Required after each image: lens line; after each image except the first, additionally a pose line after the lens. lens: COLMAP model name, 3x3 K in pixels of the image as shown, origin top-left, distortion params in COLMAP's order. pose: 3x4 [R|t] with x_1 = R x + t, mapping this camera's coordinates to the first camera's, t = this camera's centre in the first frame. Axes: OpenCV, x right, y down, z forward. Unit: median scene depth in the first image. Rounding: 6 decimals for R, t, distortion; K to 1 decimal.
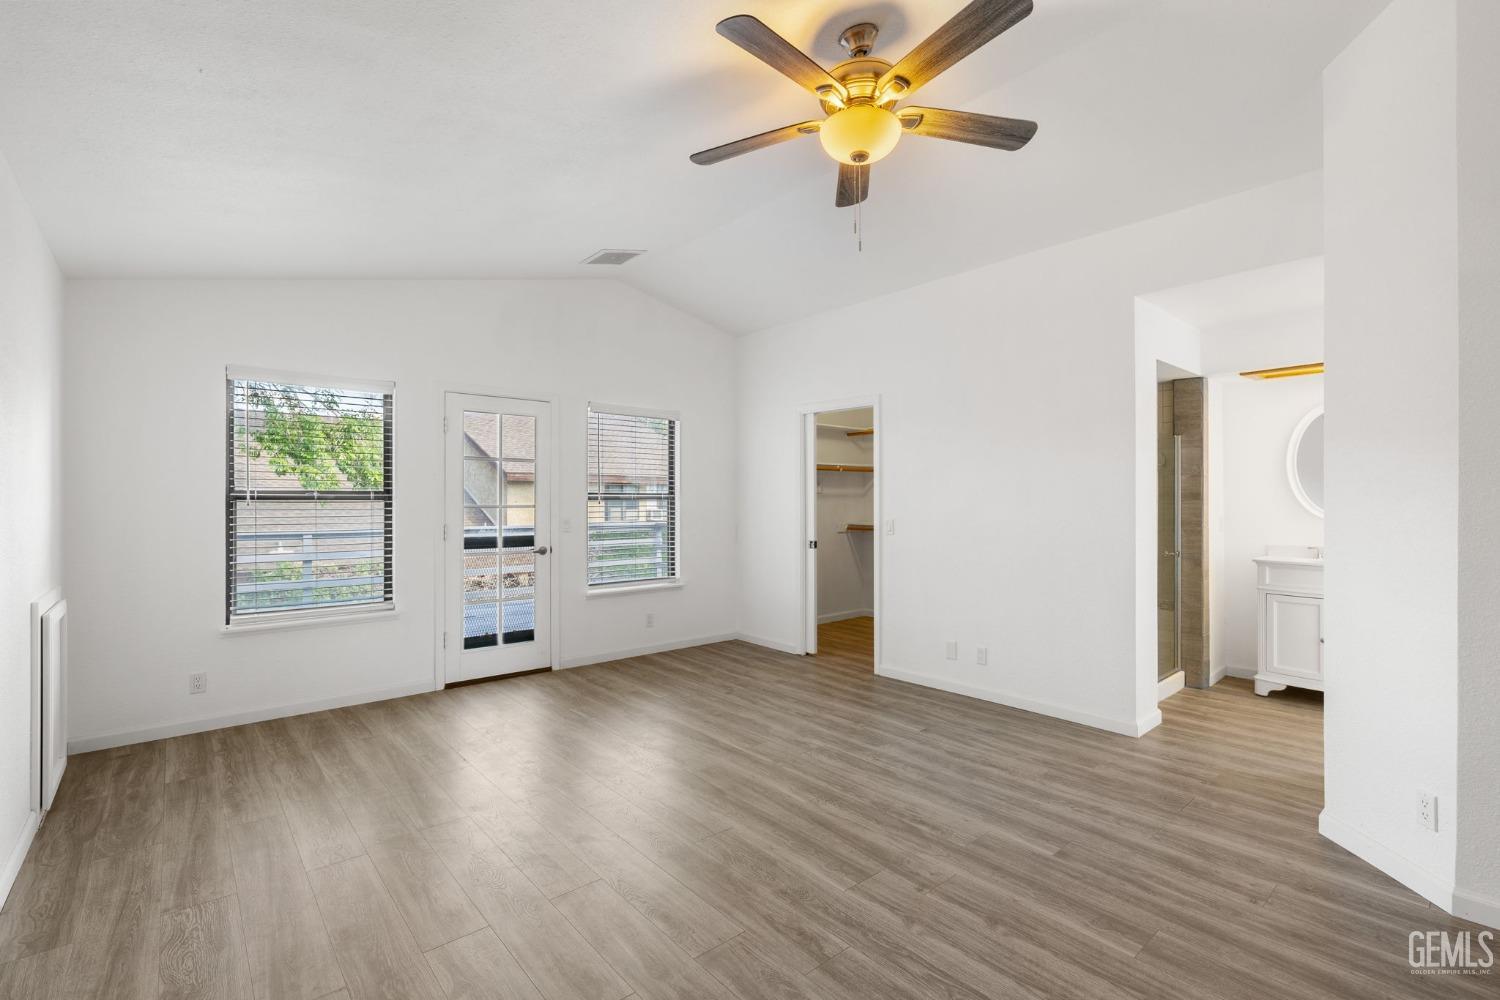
lens RADIAL K [[645.8, 0, 750.0], [0, 645.8, 500.0], [0, 0, 1]] dist [-0.000993, 0.000030]
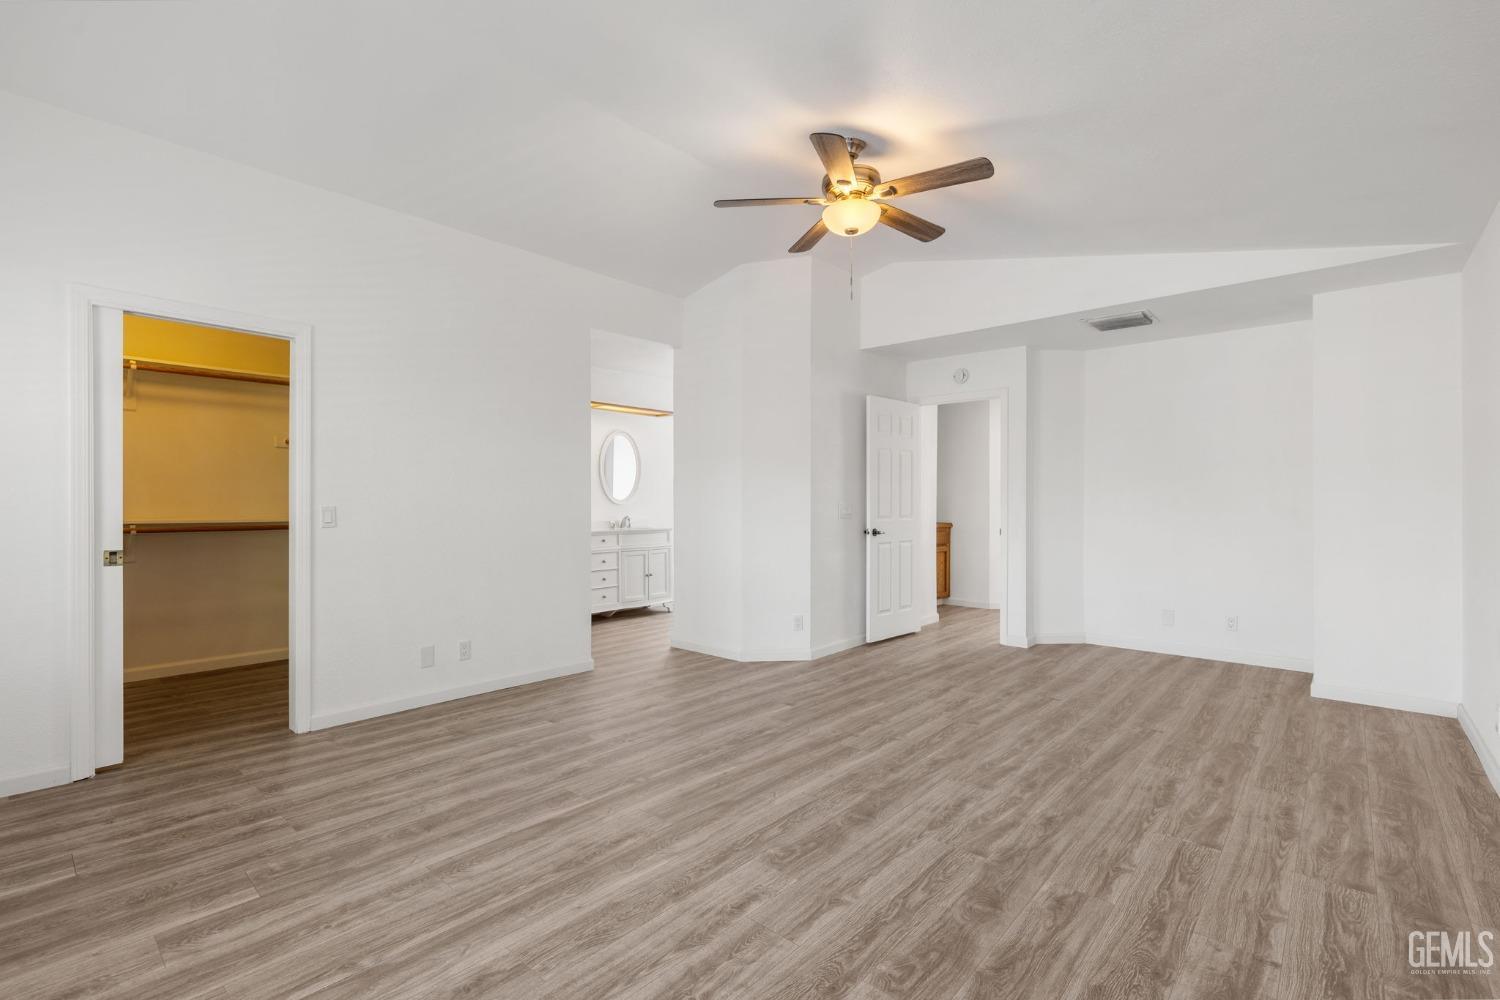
lens RADIAL K [[645.8, 0, 750.0], [0, 645.8, 500.0], [0, 0, 1]] dist [-0.000993, 0.000030]
pose [[-0.089234, 0.000959, 0.996010, -0.722452], [-0.008151, 0.999965, -0.001693, 0.028876], [-0.995977, -0.008269, -0.089223, 0.812007]]
